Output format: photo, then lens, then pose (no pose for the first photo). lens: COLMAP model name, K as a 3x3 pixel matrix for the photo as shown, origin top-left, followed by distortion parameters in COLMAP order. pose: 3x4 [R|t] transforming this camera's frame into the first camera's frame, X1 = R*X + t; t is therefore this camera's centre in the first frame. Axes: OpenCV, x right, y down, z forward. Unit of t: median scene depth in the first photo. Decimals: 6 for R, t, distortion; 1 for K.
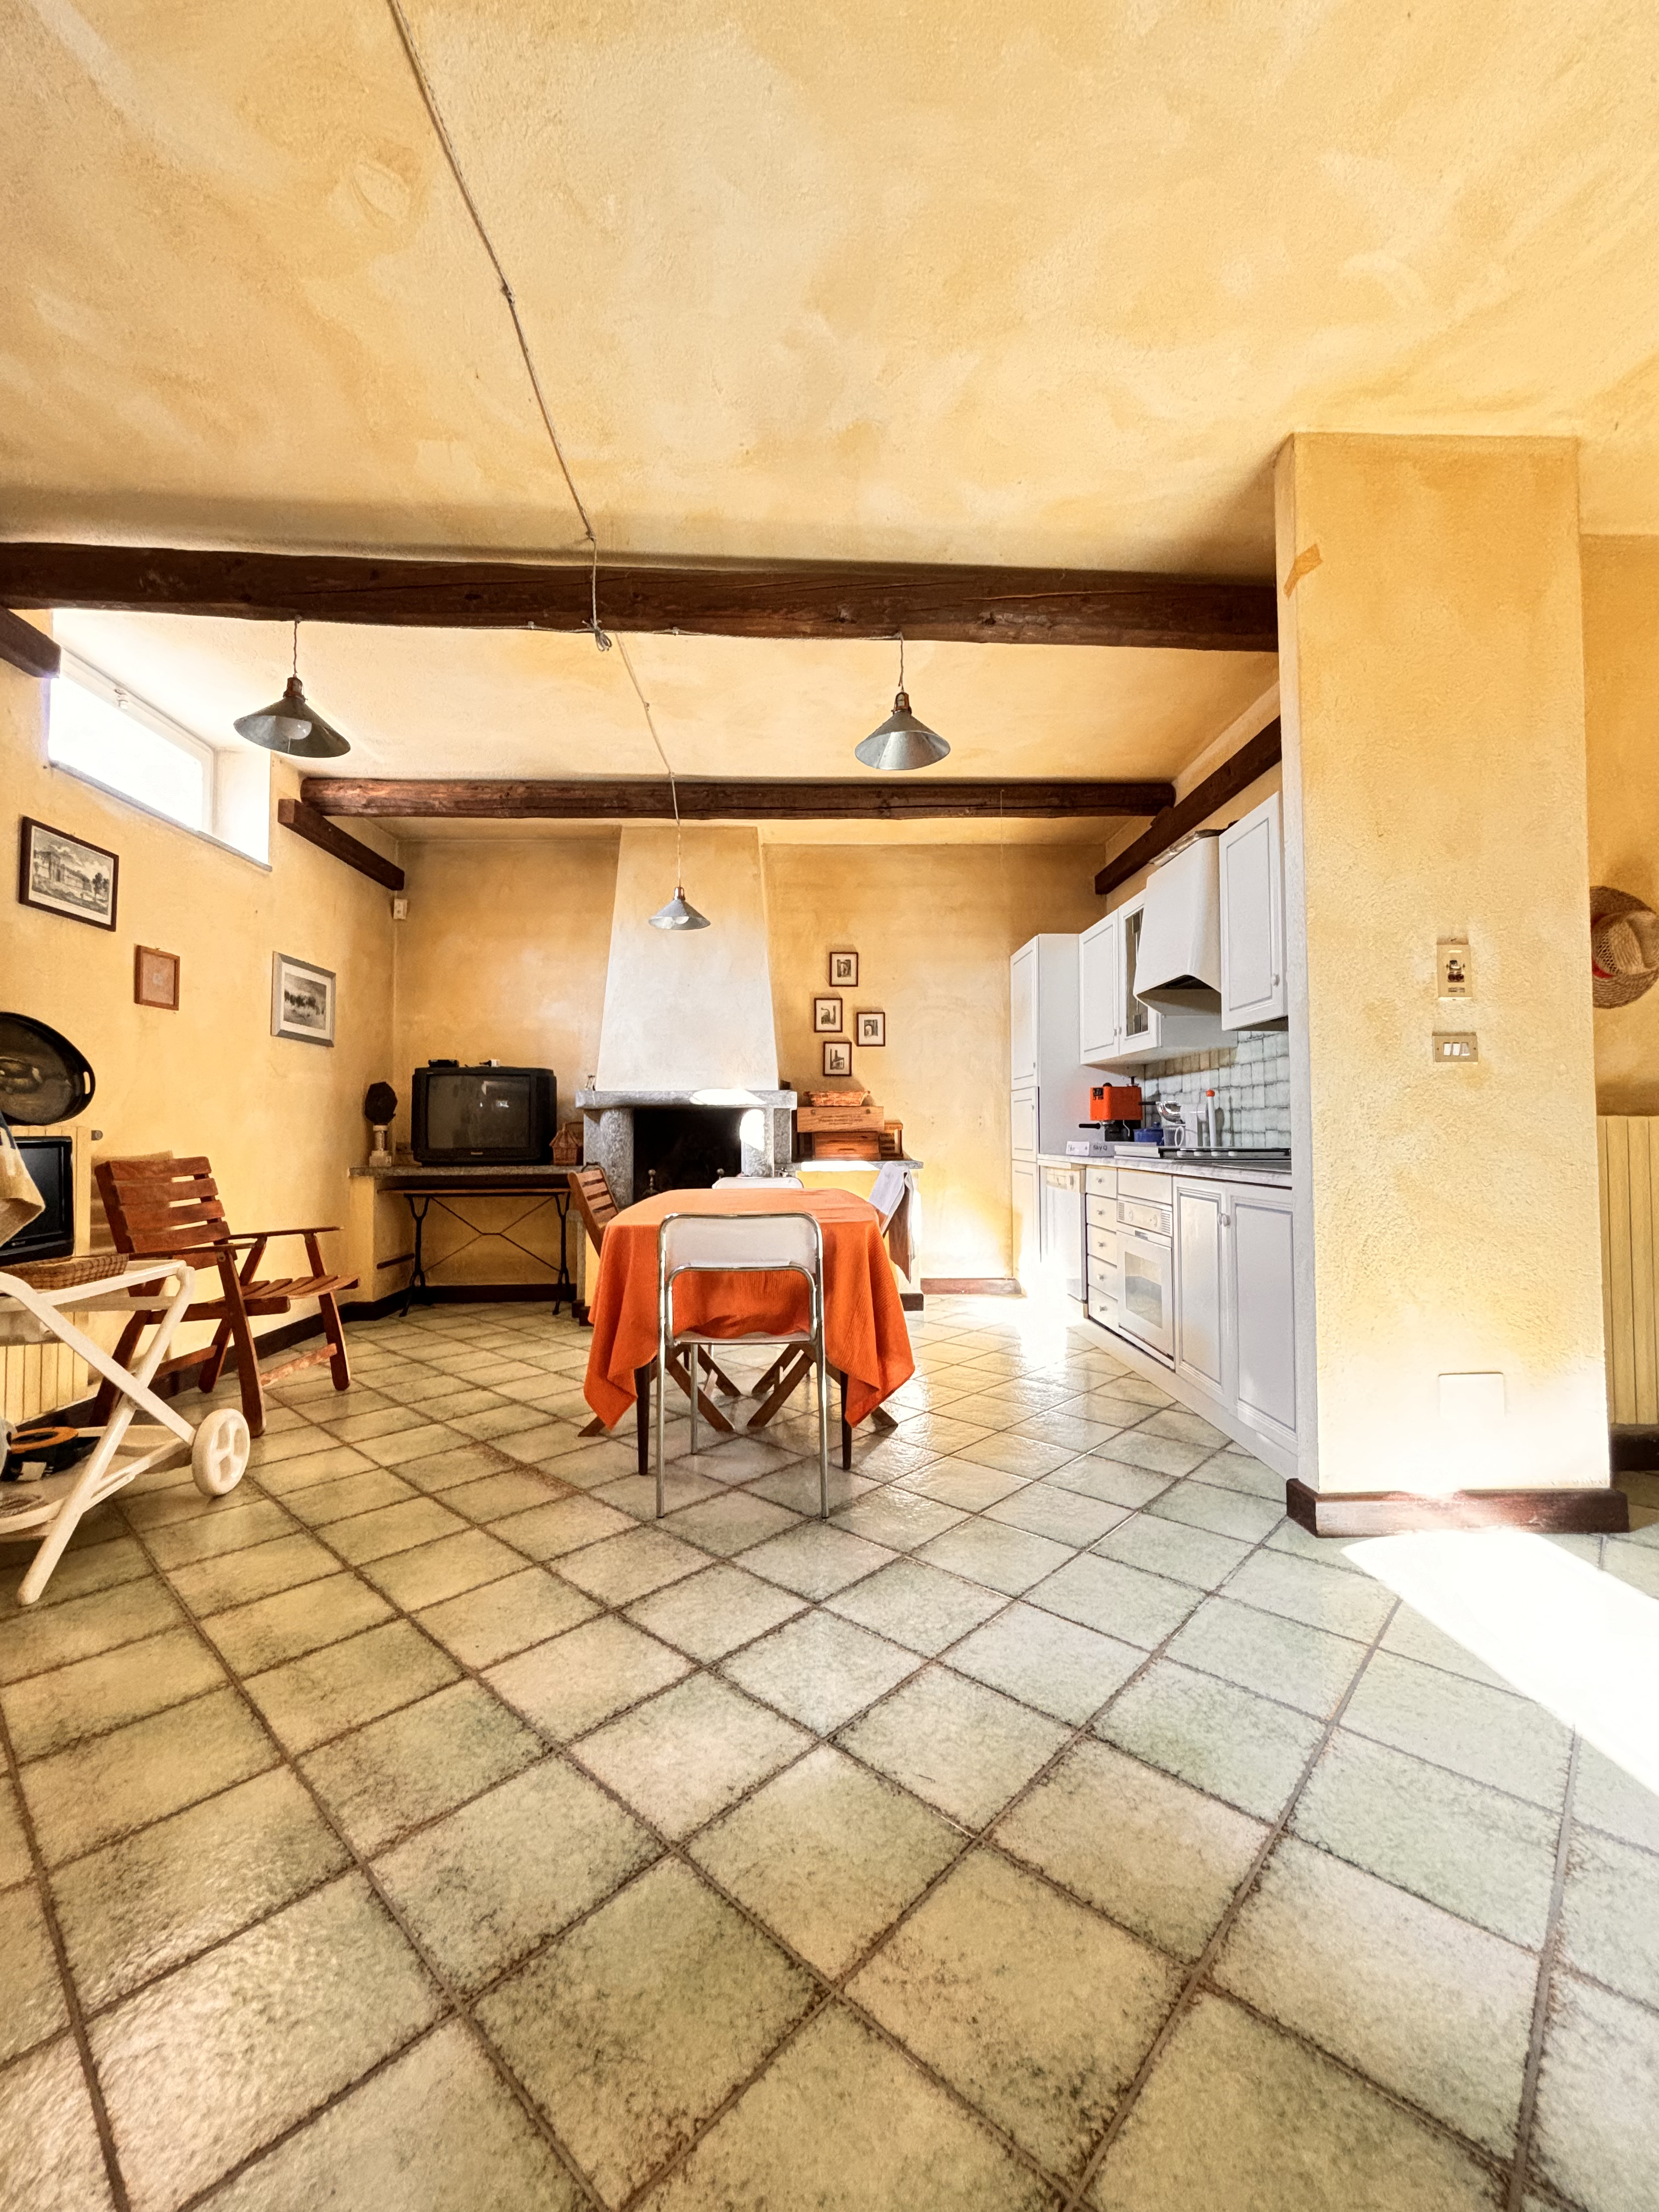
lens RADIAL K [[887.5, 0, 823.8], [0, 887.5, 1106.7], [0, 0, 1]] dist [-0.000163, -0.000418]
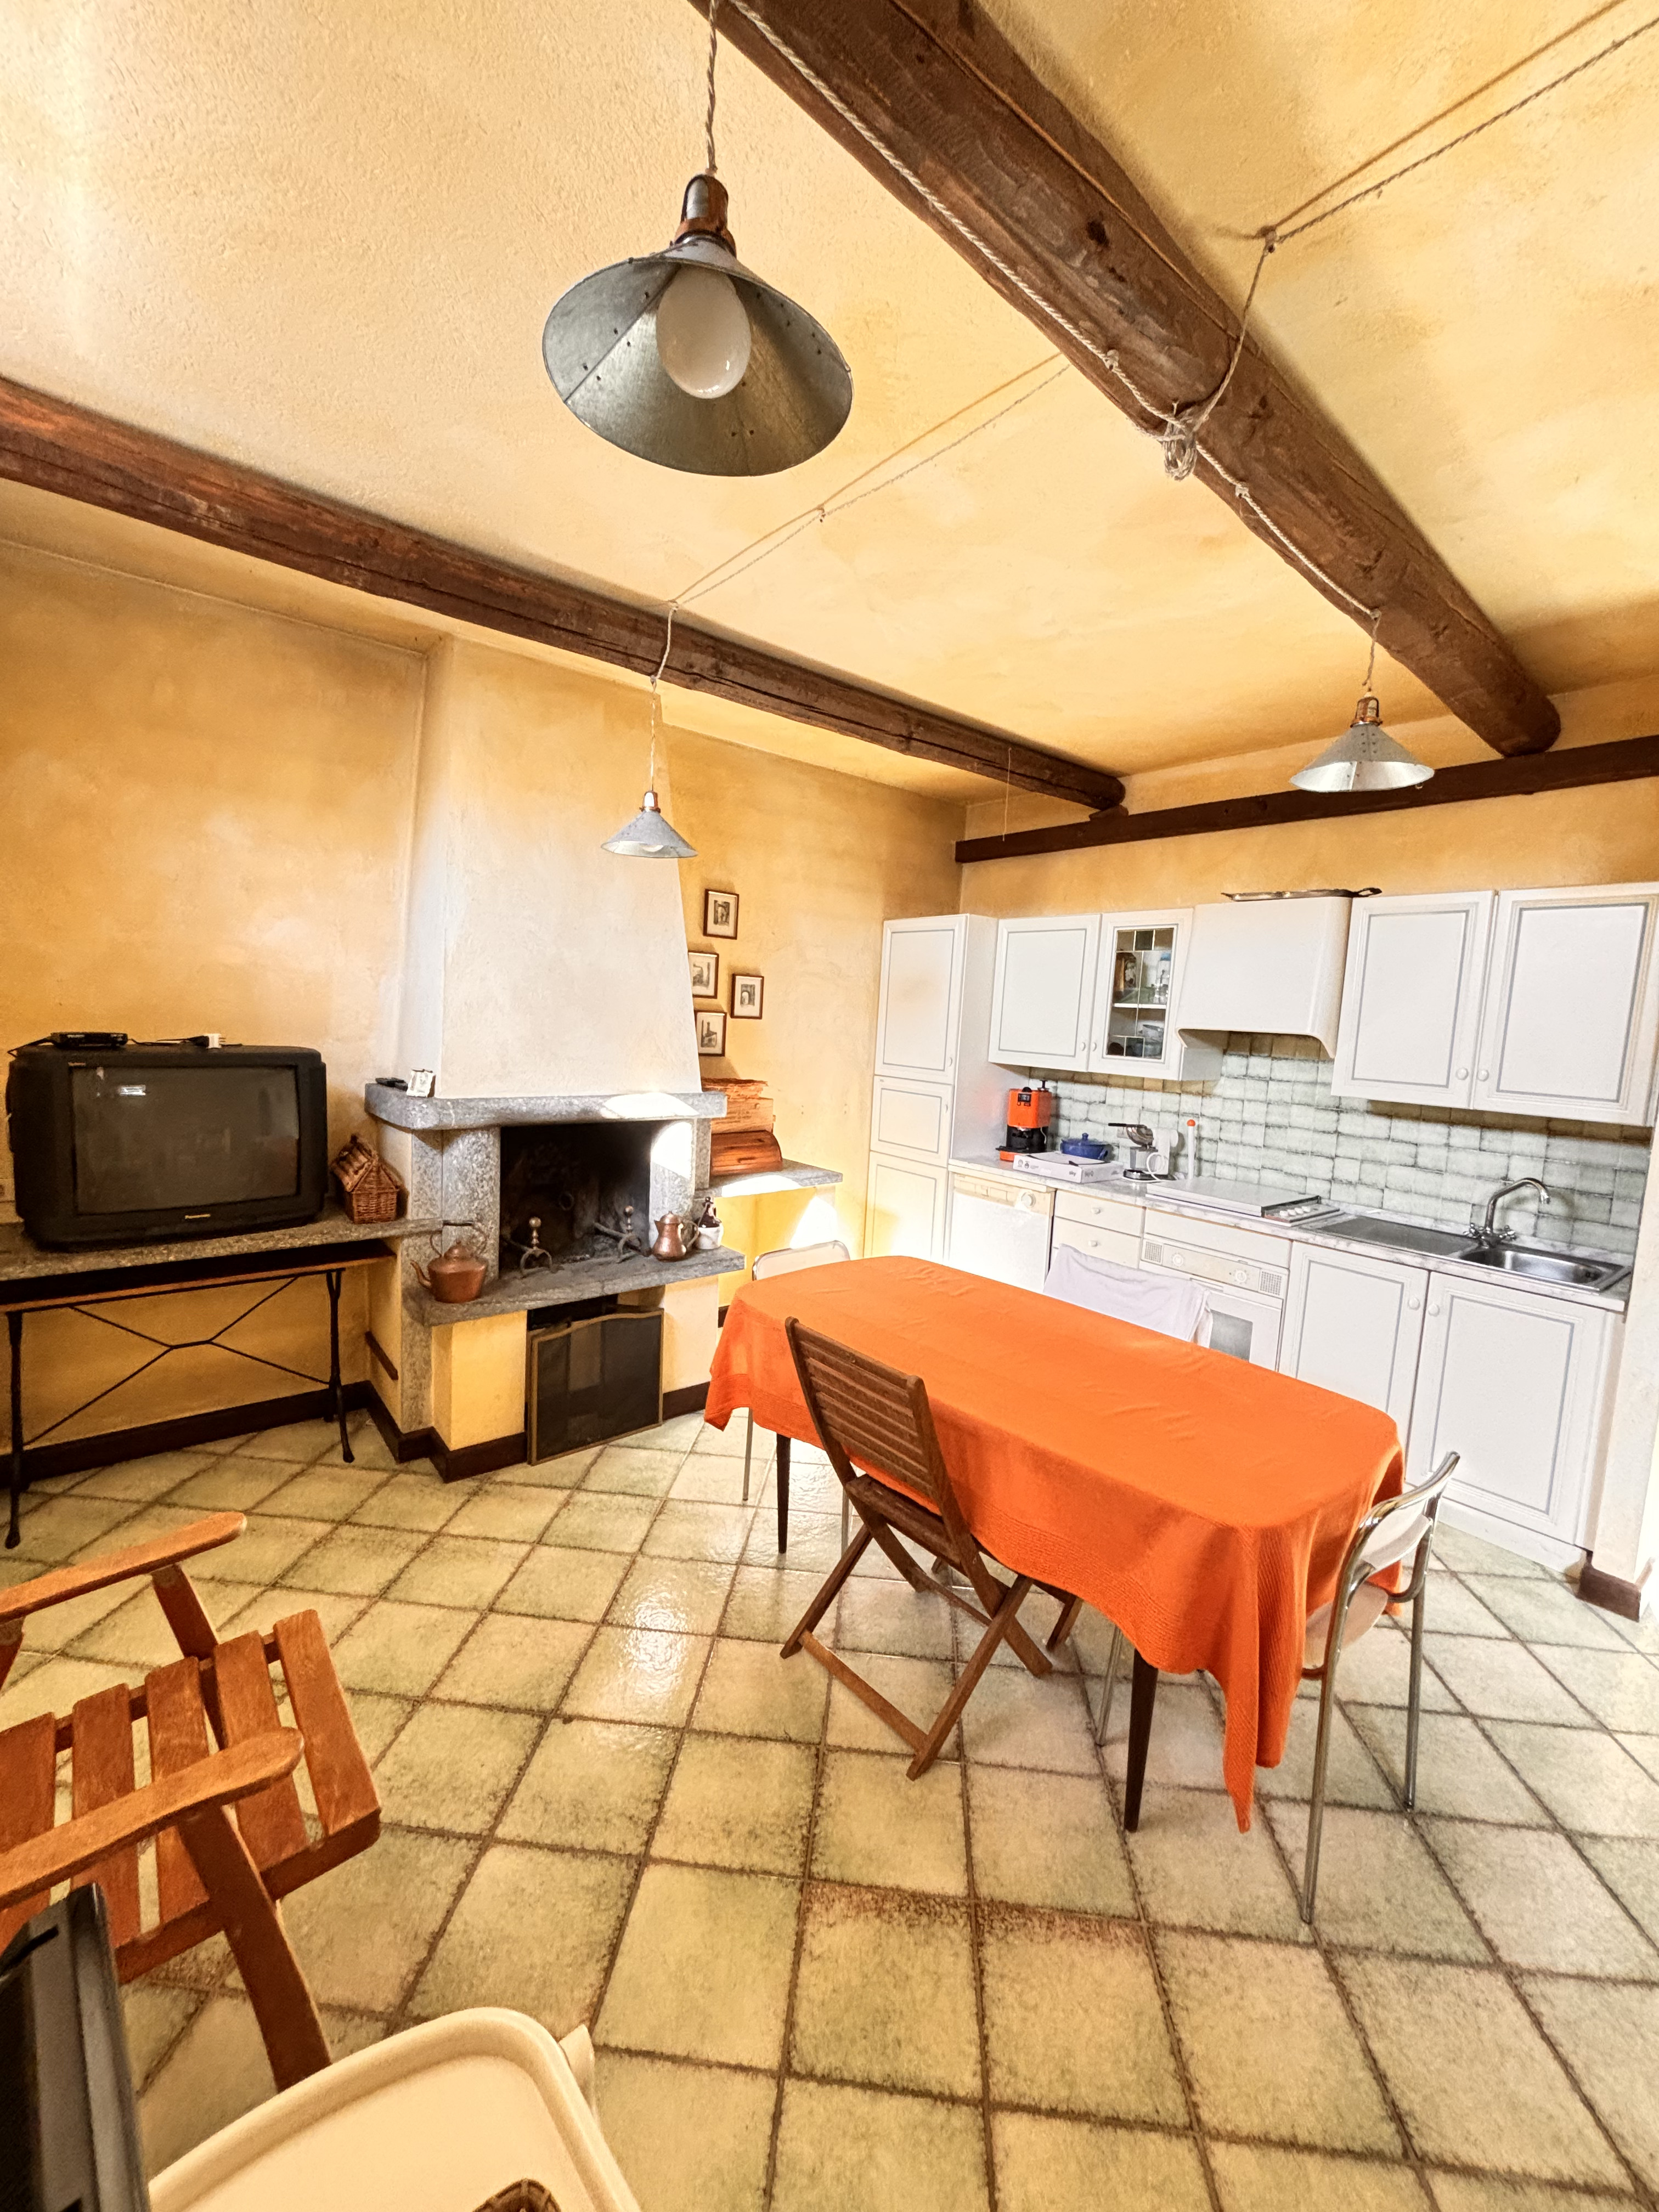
lens RADIAL K [[891.0, 0, 829.5], [0, 891.0, 1106.0], [0, 0, 1]] dist [-0.028083, 0.011549]
pose [[0.787151, -0.020603, 0.616417, -0.407037], [-0.074388, 0.988974, 0.128047, -0.105682], [-0.612259, -0.146646, 0.776939, 0.358730]]
